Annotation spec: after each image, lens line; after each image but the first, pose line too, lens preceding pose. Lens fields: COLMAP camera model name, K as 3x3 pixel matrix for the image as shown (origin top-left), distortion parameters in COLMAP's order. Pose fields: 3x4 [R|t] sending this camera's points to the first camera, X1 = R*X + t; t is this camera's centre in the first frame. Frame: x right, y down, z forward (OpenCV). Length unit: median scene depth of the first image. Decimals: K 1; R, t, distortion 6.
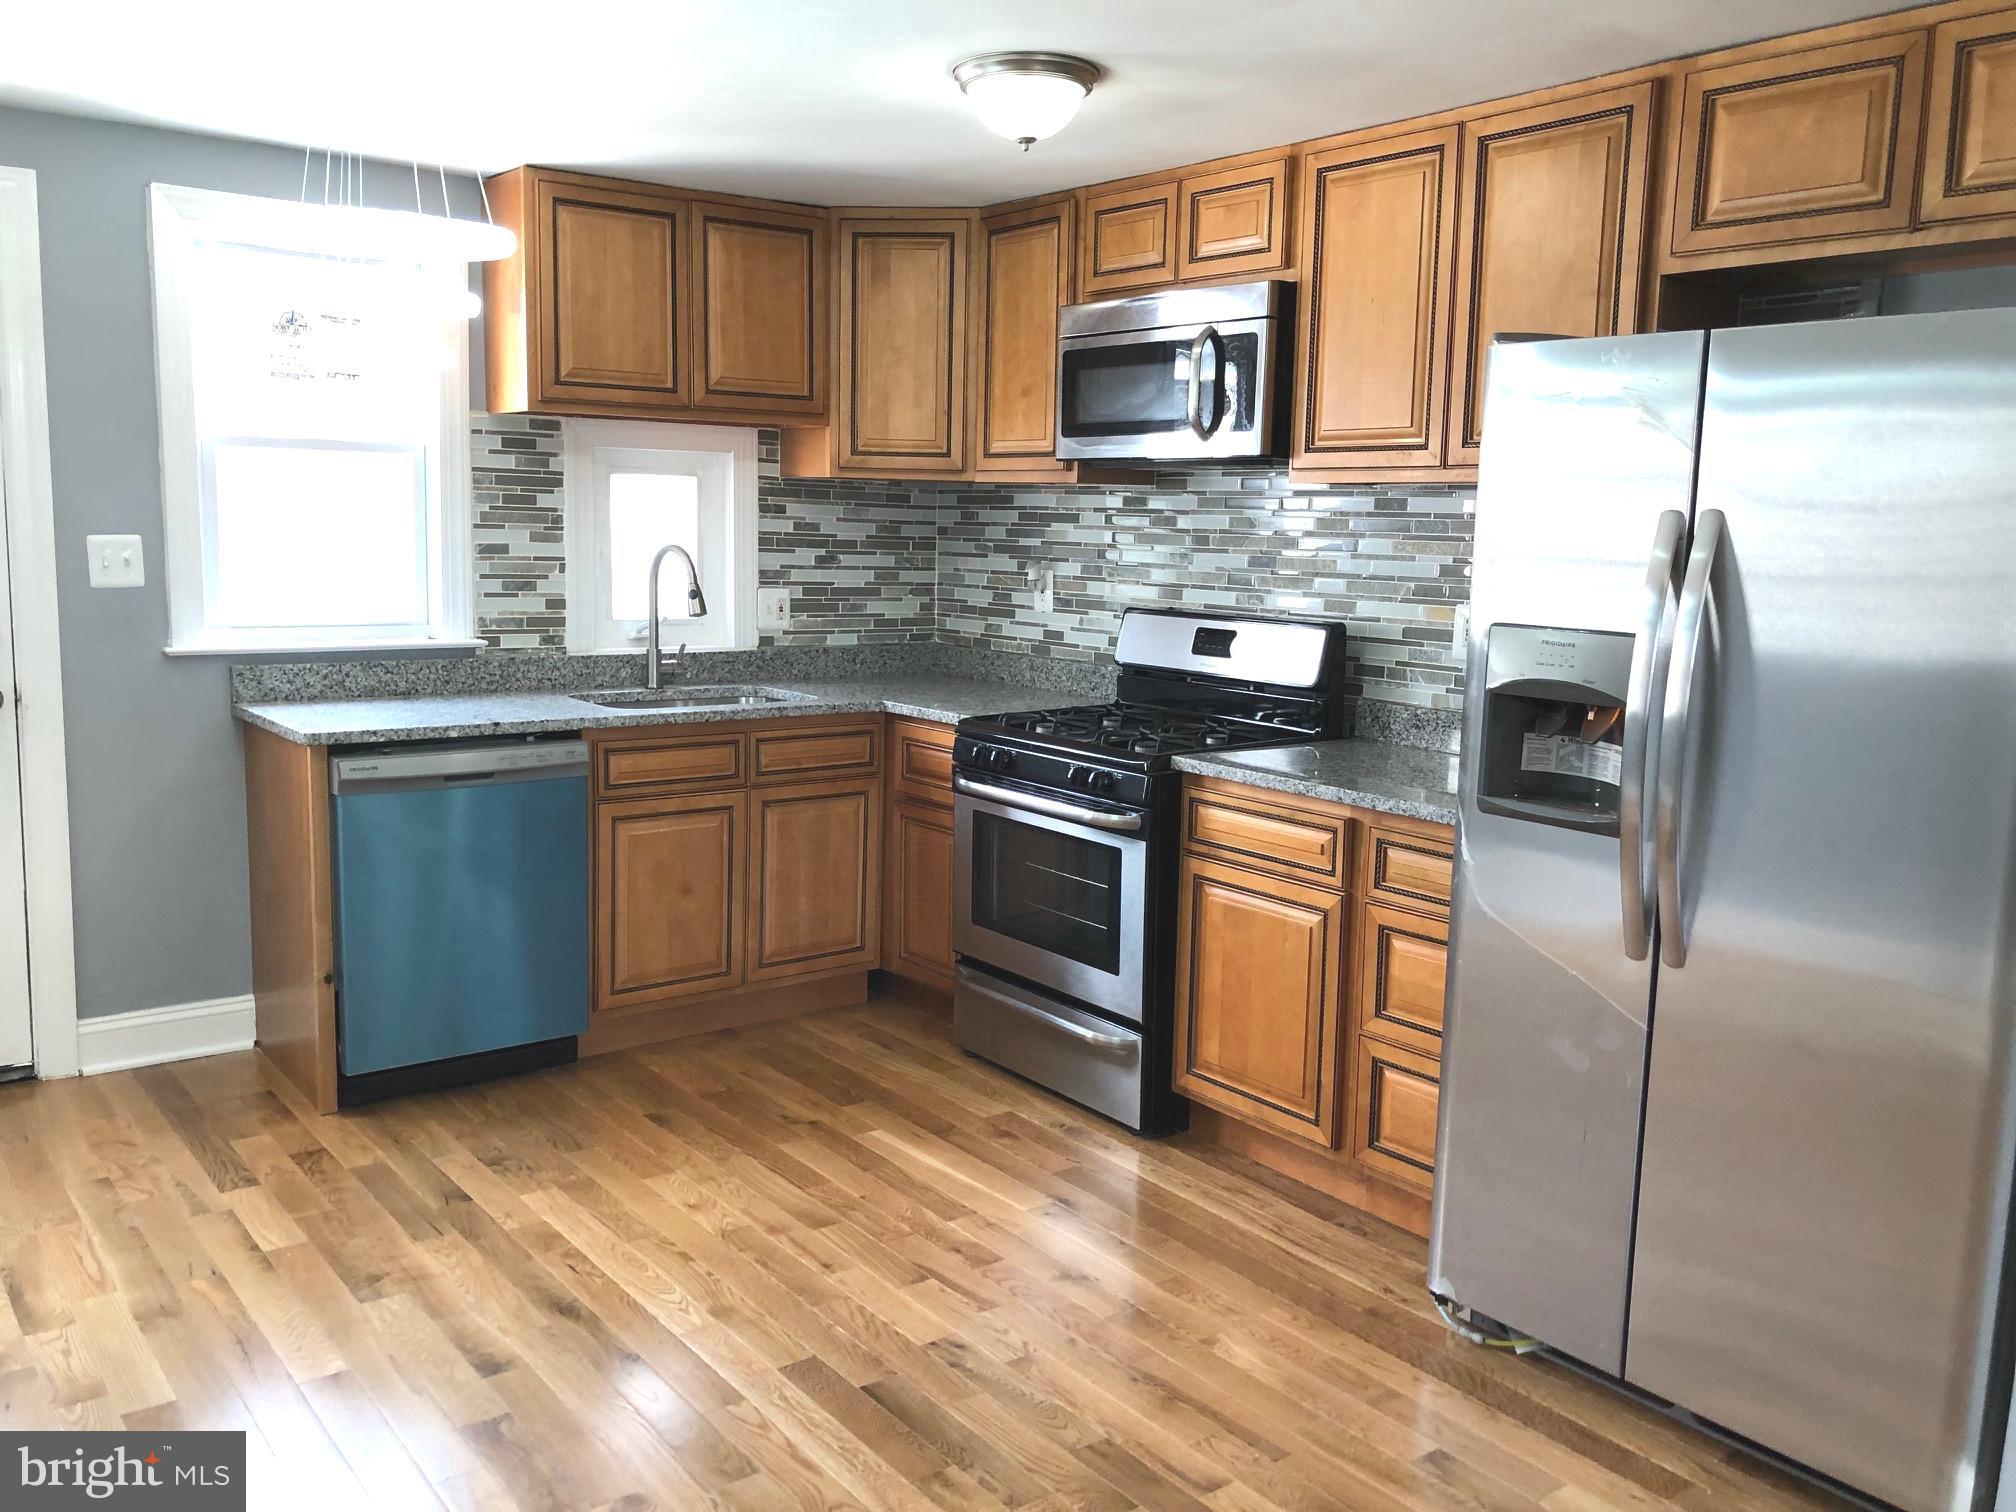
lens RADIAL K [[1642.3, 0, 1004.9], [0, 1642.3, 747.5], [0, 0, 1]] dist [0.153891, -0.525795]
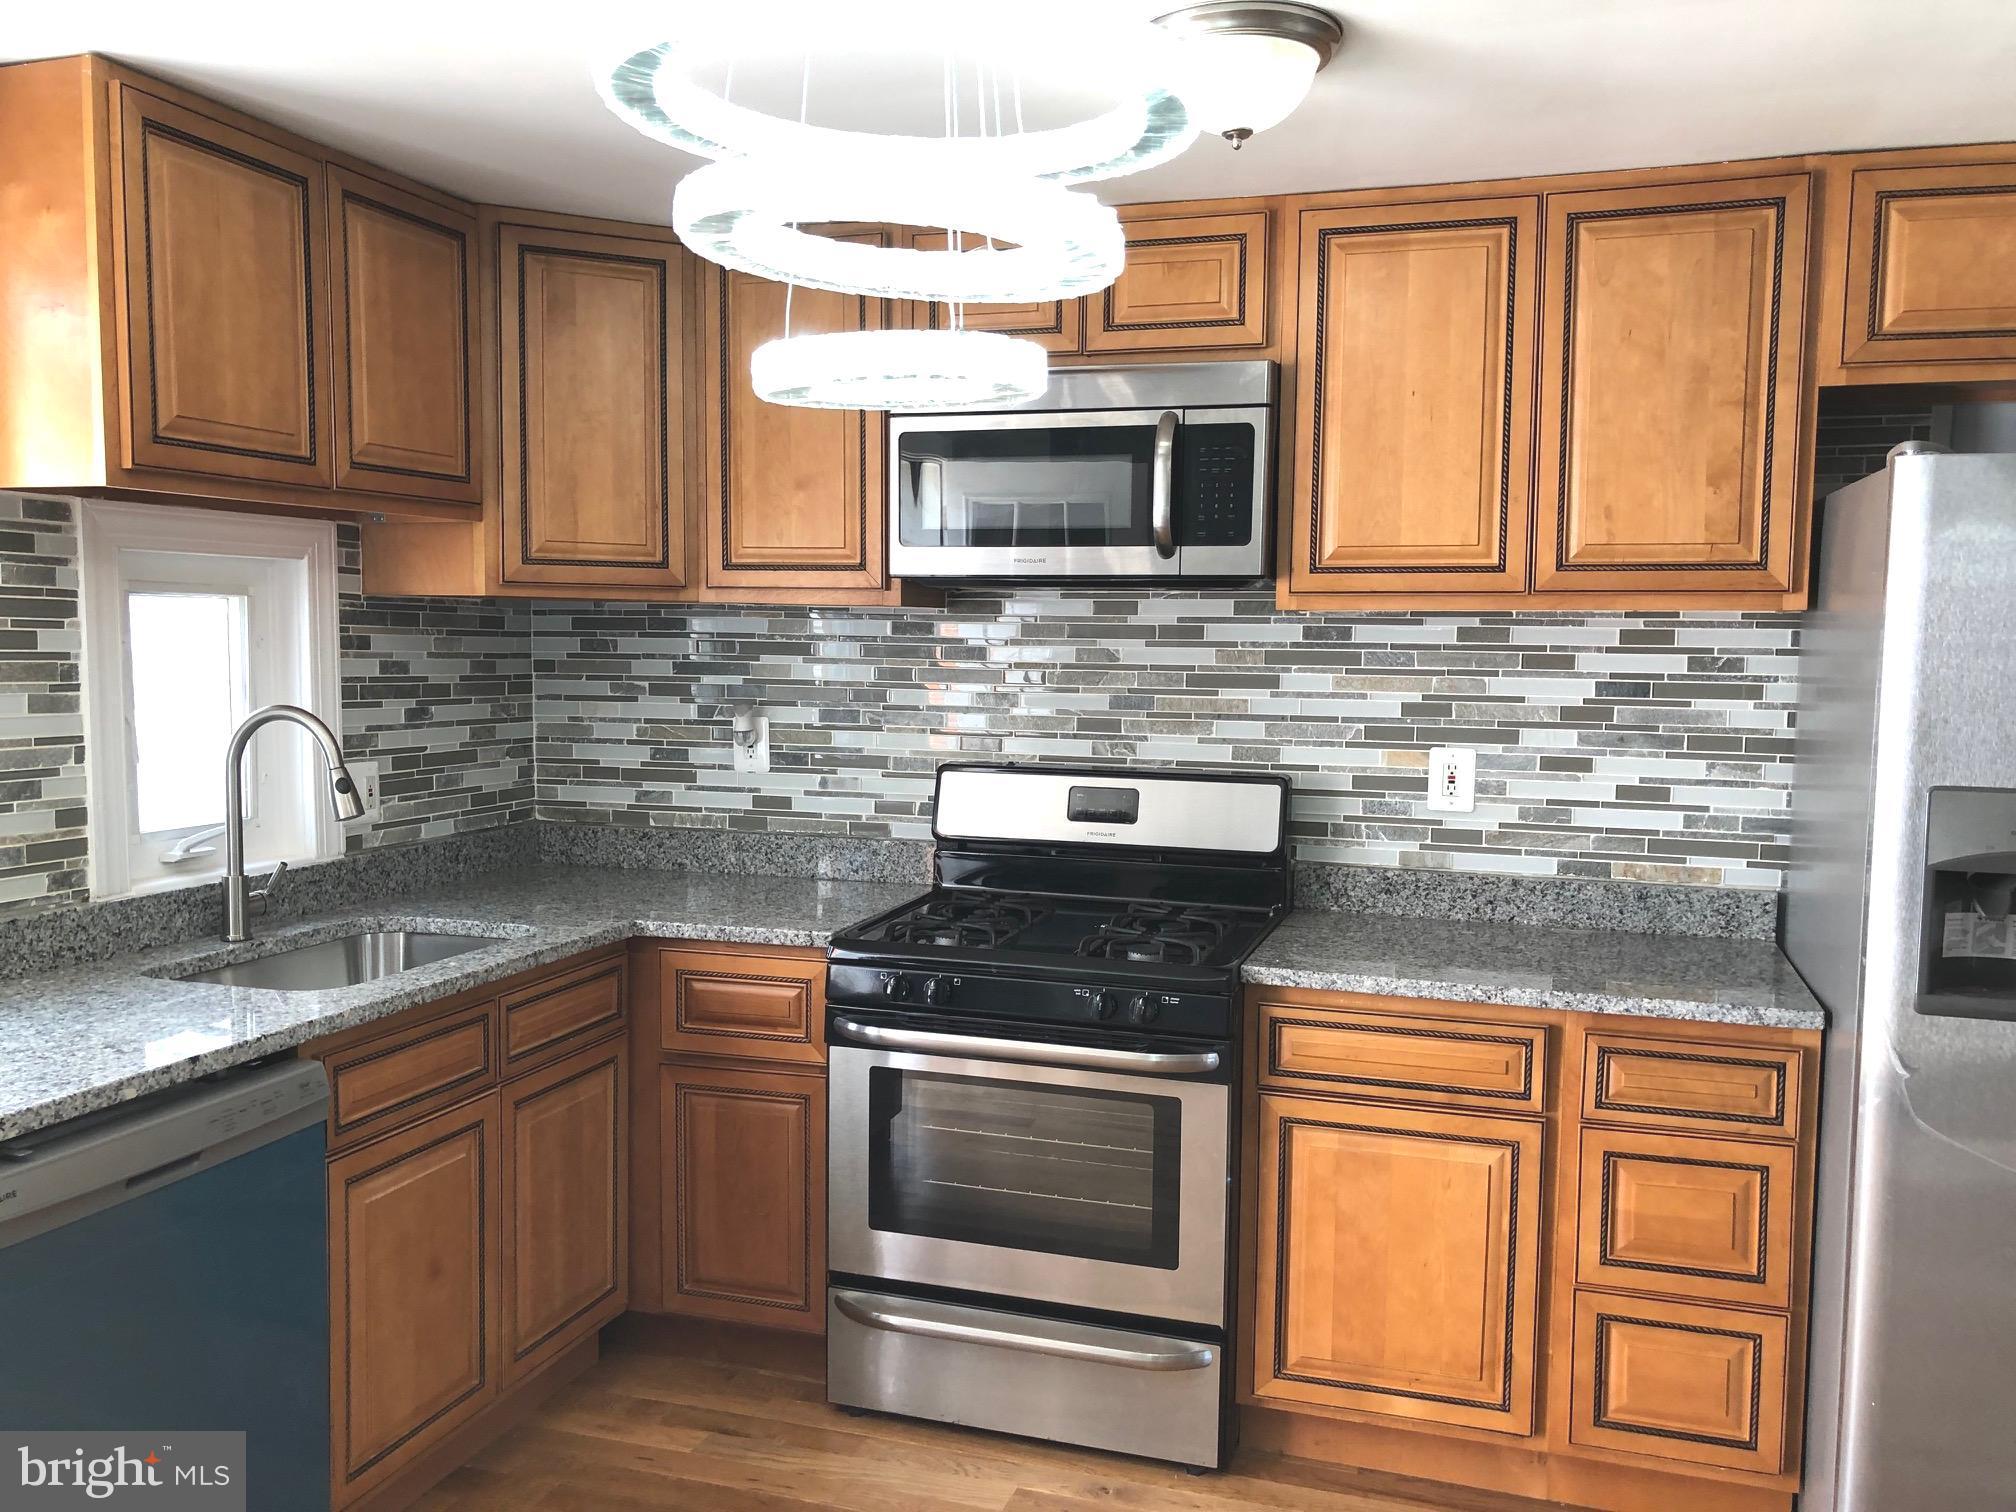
lens RADIAL K [[1660.7, 0, 1011.5], [0, 1660.7, 769.3], [0, 0, 1]] dist [0.051732, -0.079480]
pose [[0.824765, -0.060532, 0.562226, -0.334447], [0.086597, 0.996047, -0.019795, -0.064382], [-0.558805, 0.065014, 0.826747, 0.338010]]
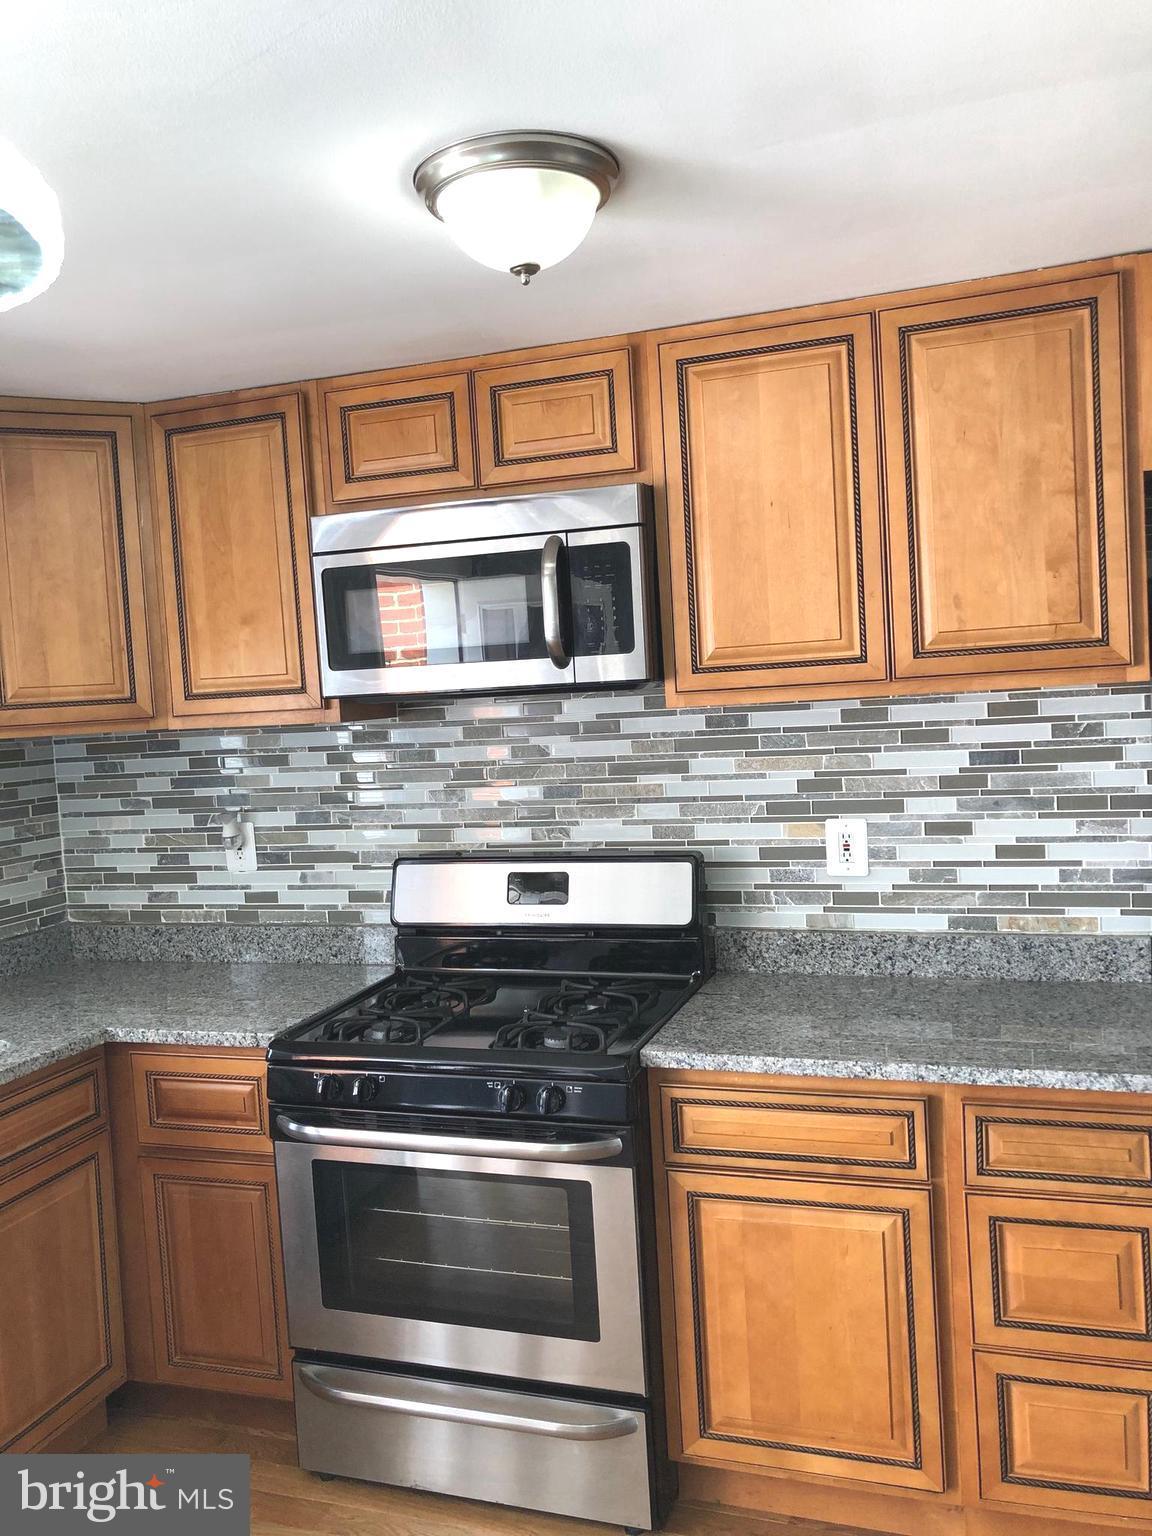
lens RADIAL K [[1265.3, 0, 578.4], [0, 1265.3, 761.9], [0, 0, 1]] dist [0.051732, -0.079480]
pose [[0.833836, -0.102473, 0.542418, -0.199740], [0.151916, 0.987274, -0.047019, -0.089209], [-0.530697, 0.121608, 0.838792, 0.385736]]
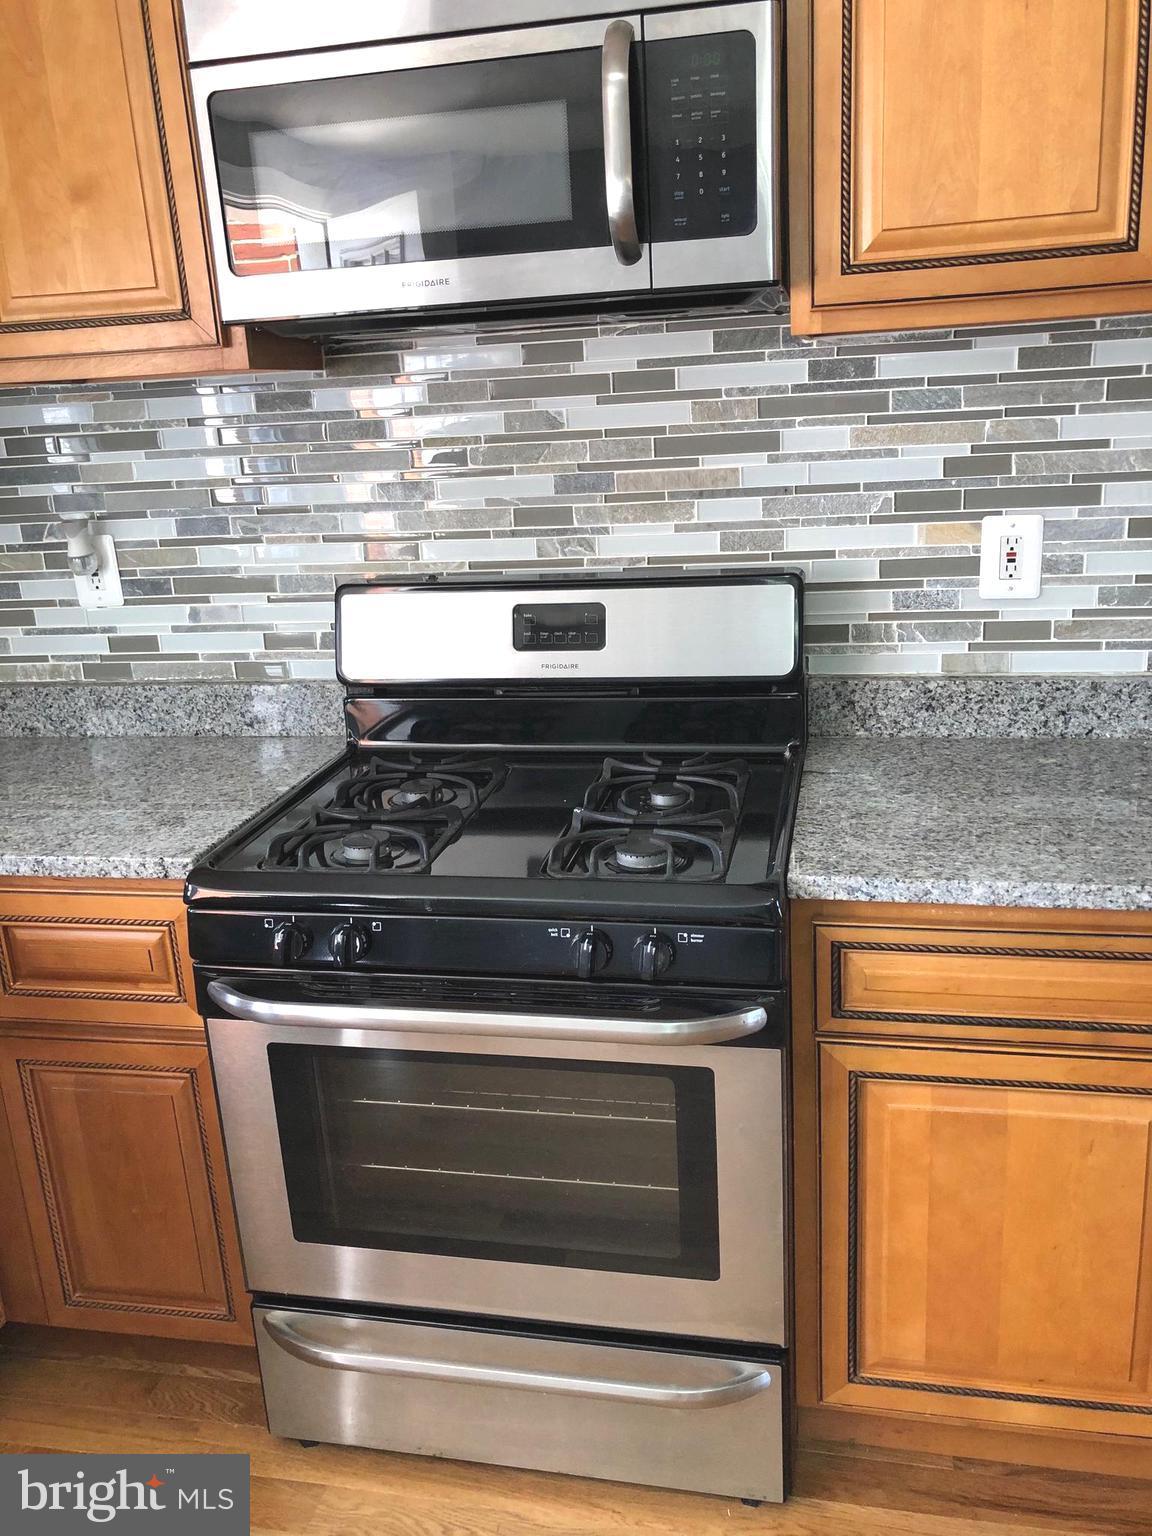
lens RADIAL K [[1277.7, 0, 576.0], [0, 1277.7, 768.0], [0, 0, 1]] dist [0.000723, 0.007012]
pose [[0.761174, -0.242104, 0.601665, -0.149091], [0.162657, 0.969324, 0.184266, -0.091725], [-0.627819, -0.042394, 0.777204, 0.590951]]
